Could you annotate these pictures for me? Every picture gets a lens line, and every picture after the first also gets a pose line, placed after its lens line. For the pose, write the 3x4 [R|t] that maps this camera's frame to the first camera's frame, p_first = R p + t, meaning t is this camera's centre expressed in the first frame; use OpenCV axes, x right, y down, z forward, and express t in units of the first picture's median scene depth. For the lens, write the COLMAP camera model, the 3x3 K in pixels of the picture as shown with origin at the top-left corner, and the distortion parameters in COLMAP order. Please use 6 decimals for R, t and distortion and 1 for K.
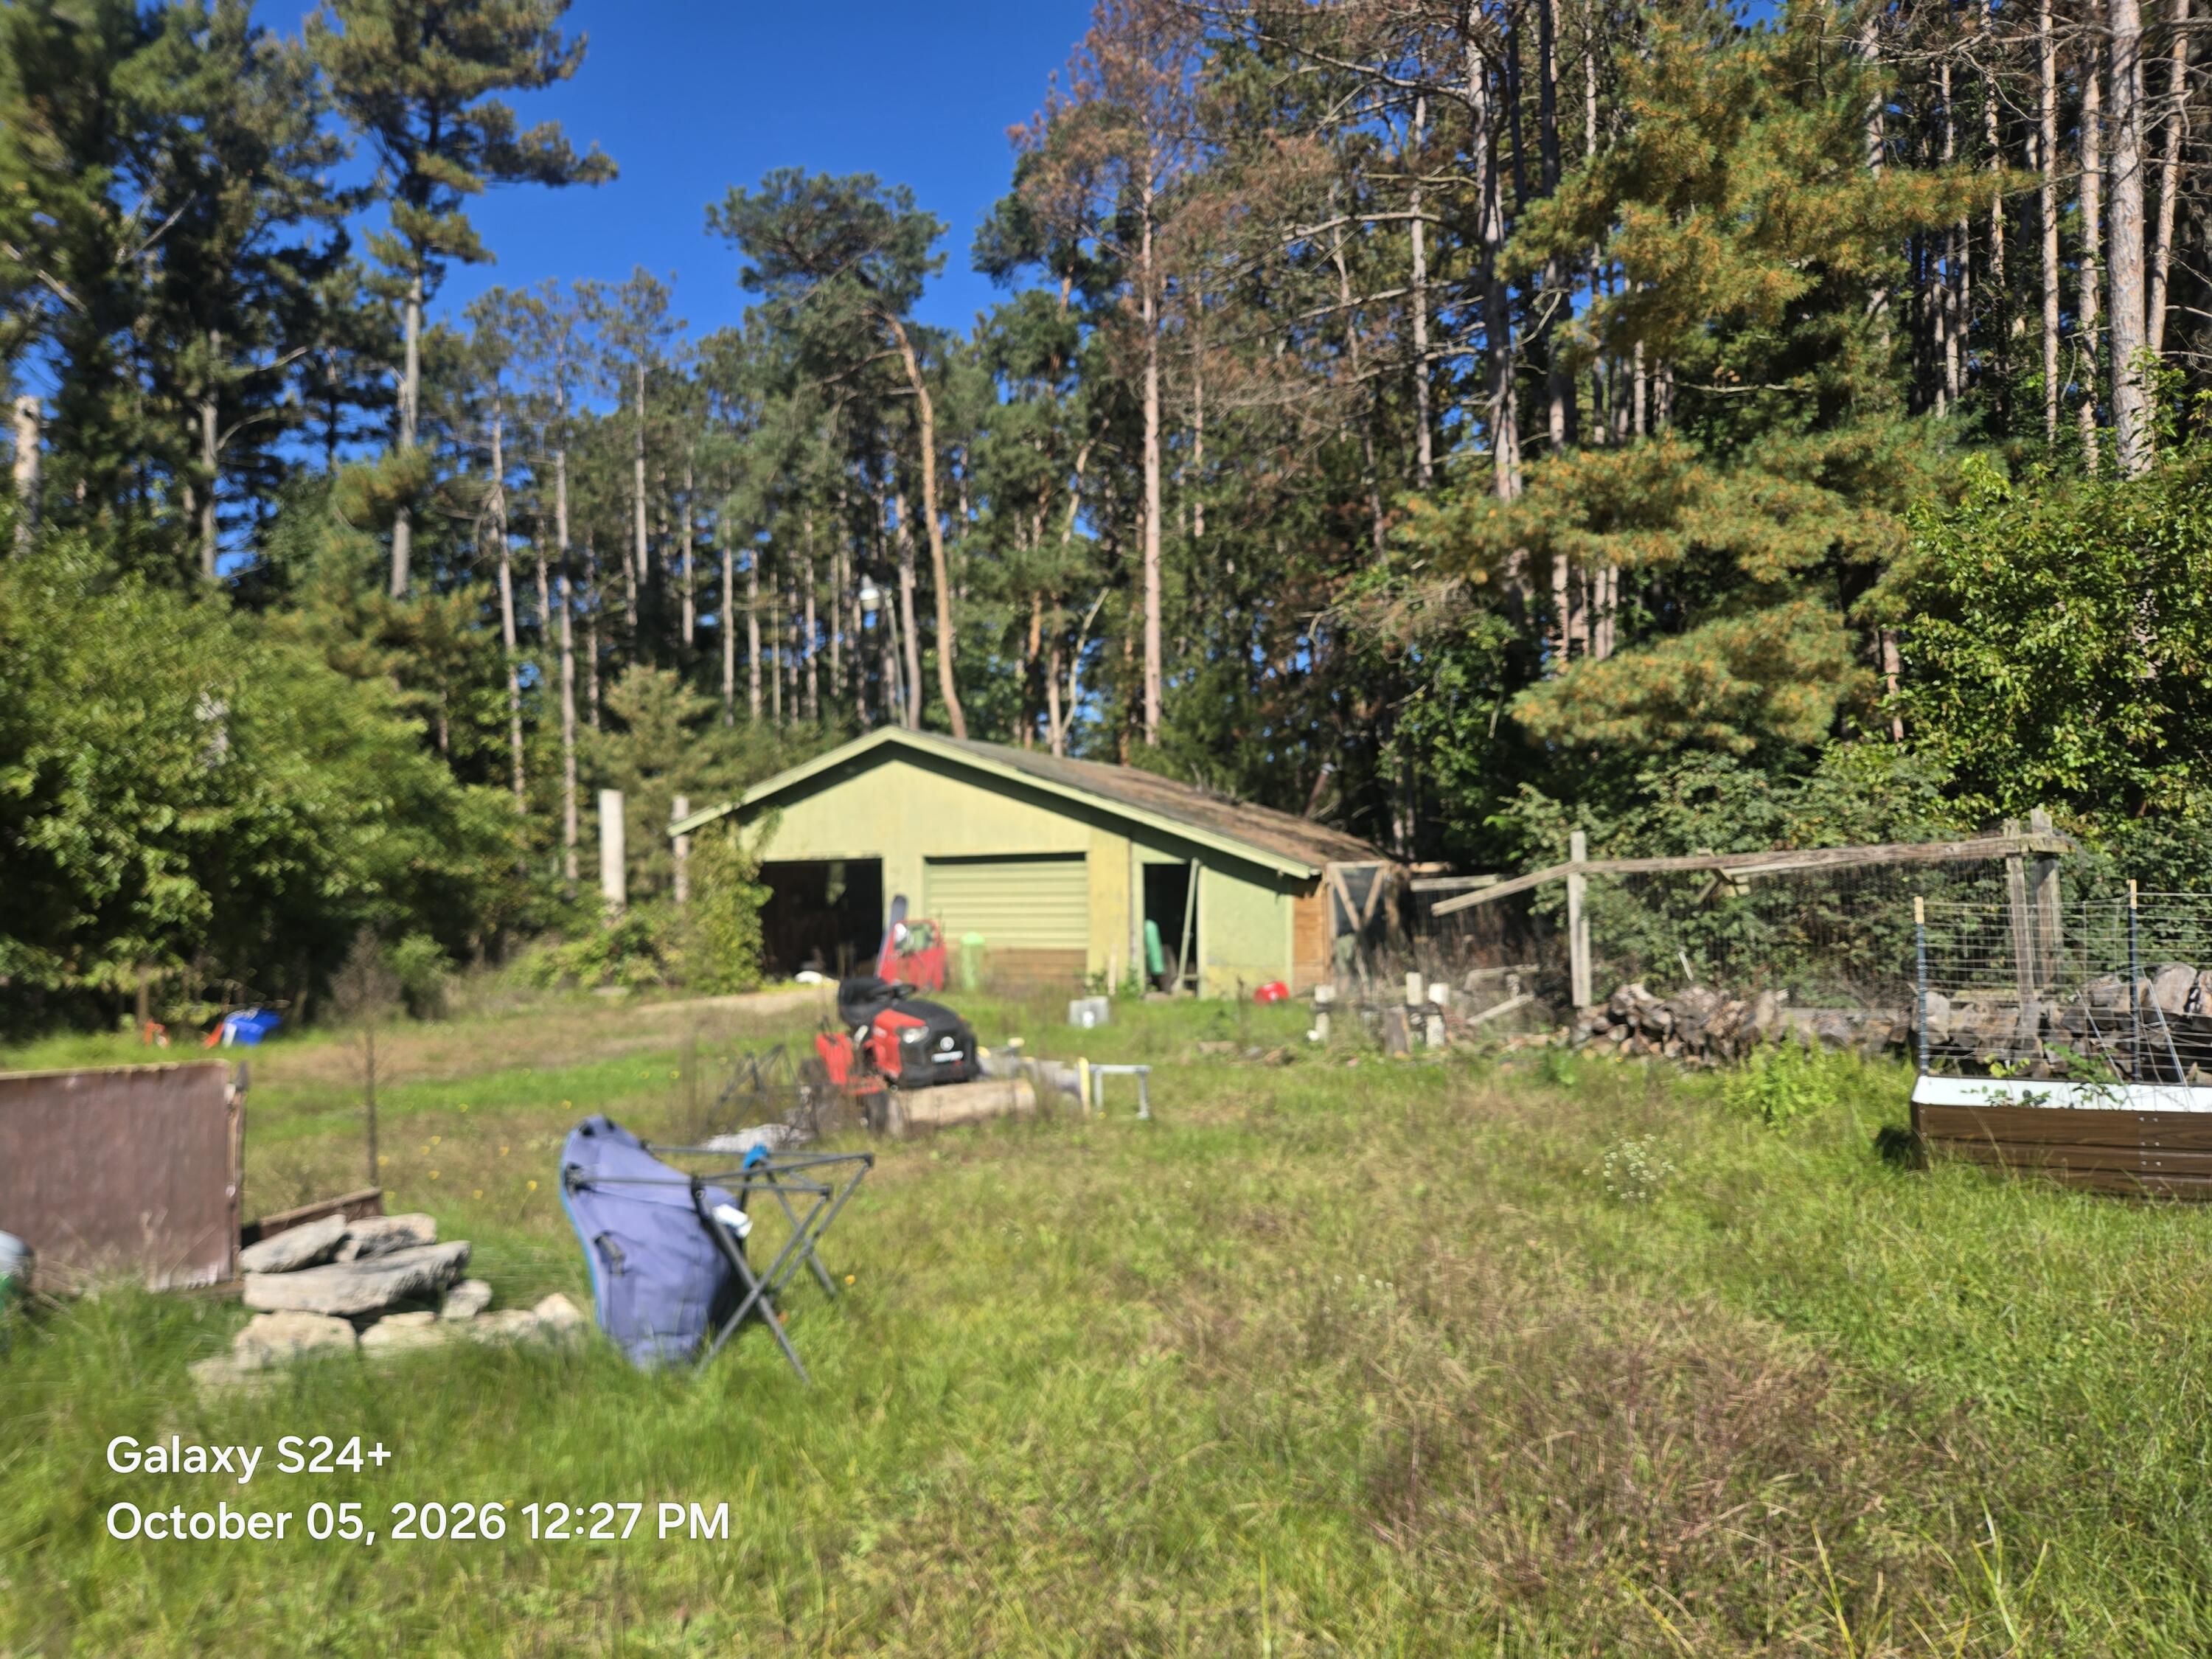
lens RADIAL K [[1494.5, 0, 1112.7], [0, 1494.5, 816.8], [0, 0, 1]] dist [0.066295, -0.058597]
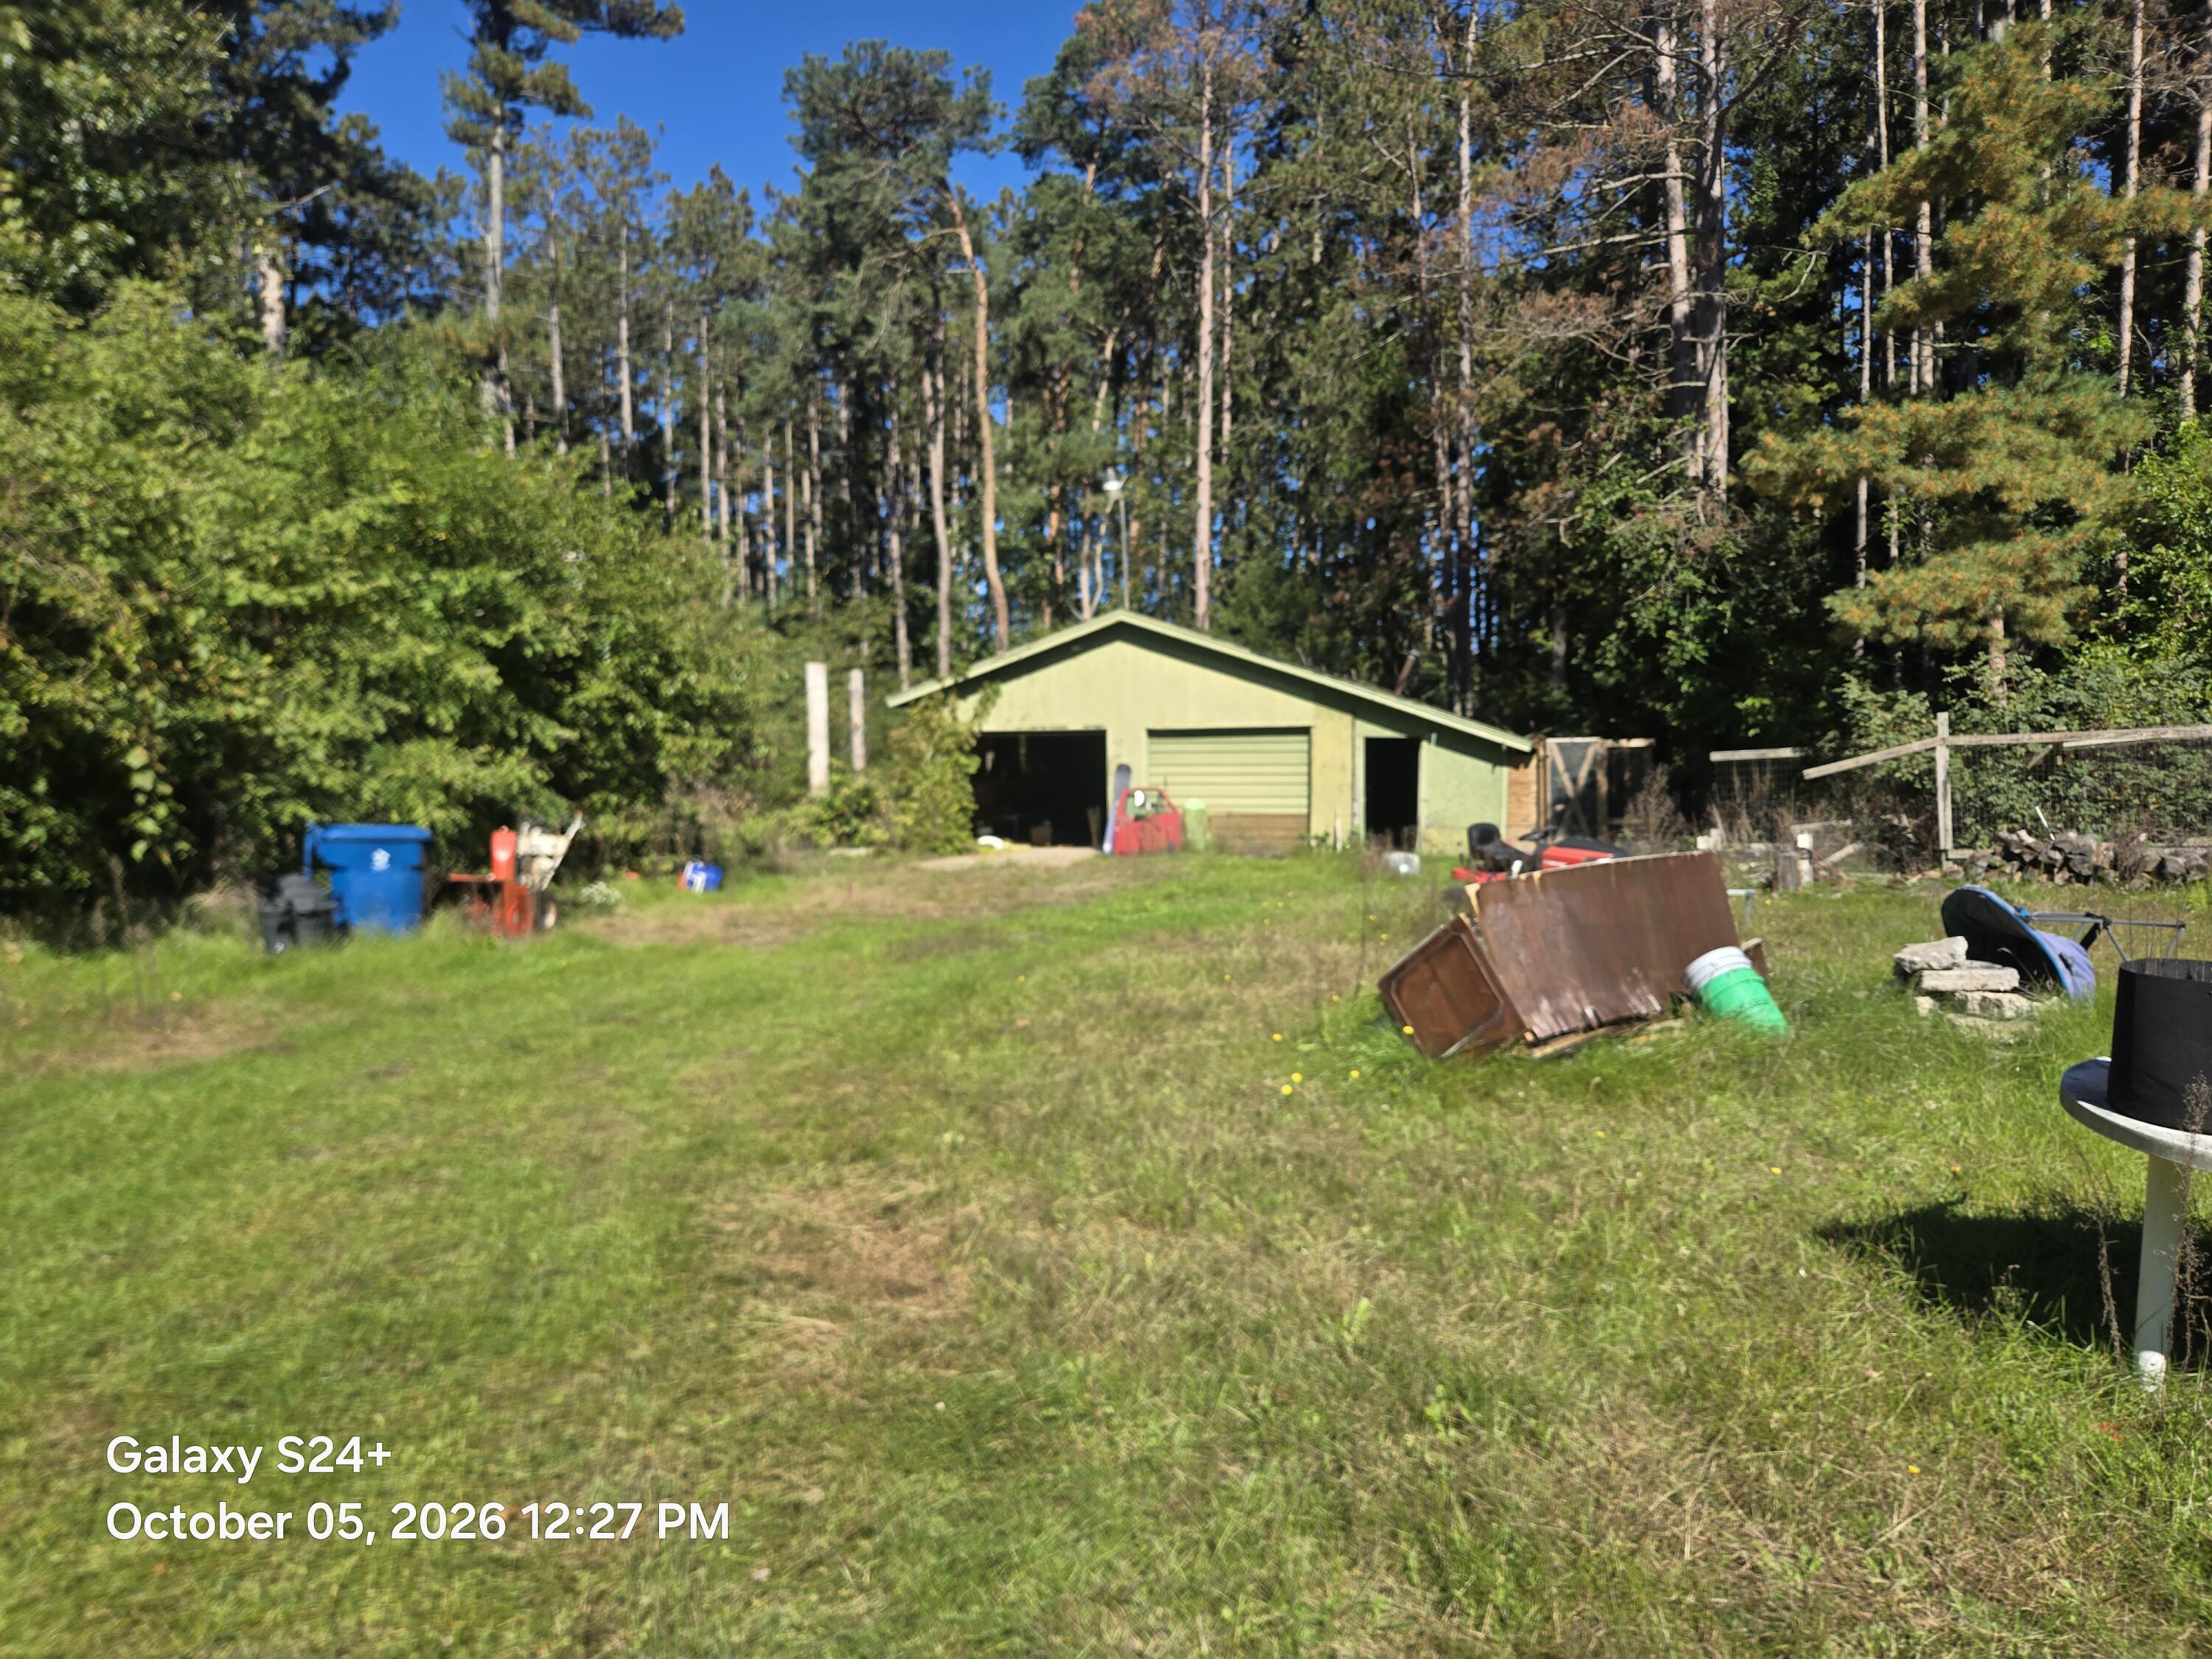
lens RADIAL K [[1511.1, 0, 1111.4], [0, 1511.1, 807.7], [0, 0, 1]] dist [0.058282, -0.047935]
pose [[0.986071, 0.003230, 0.166291, -0.336477], [-0.015388, 0.997295, 0.071880, 0.004563], [-0.165609, -0.073437, 0.983453, -0.087535]]
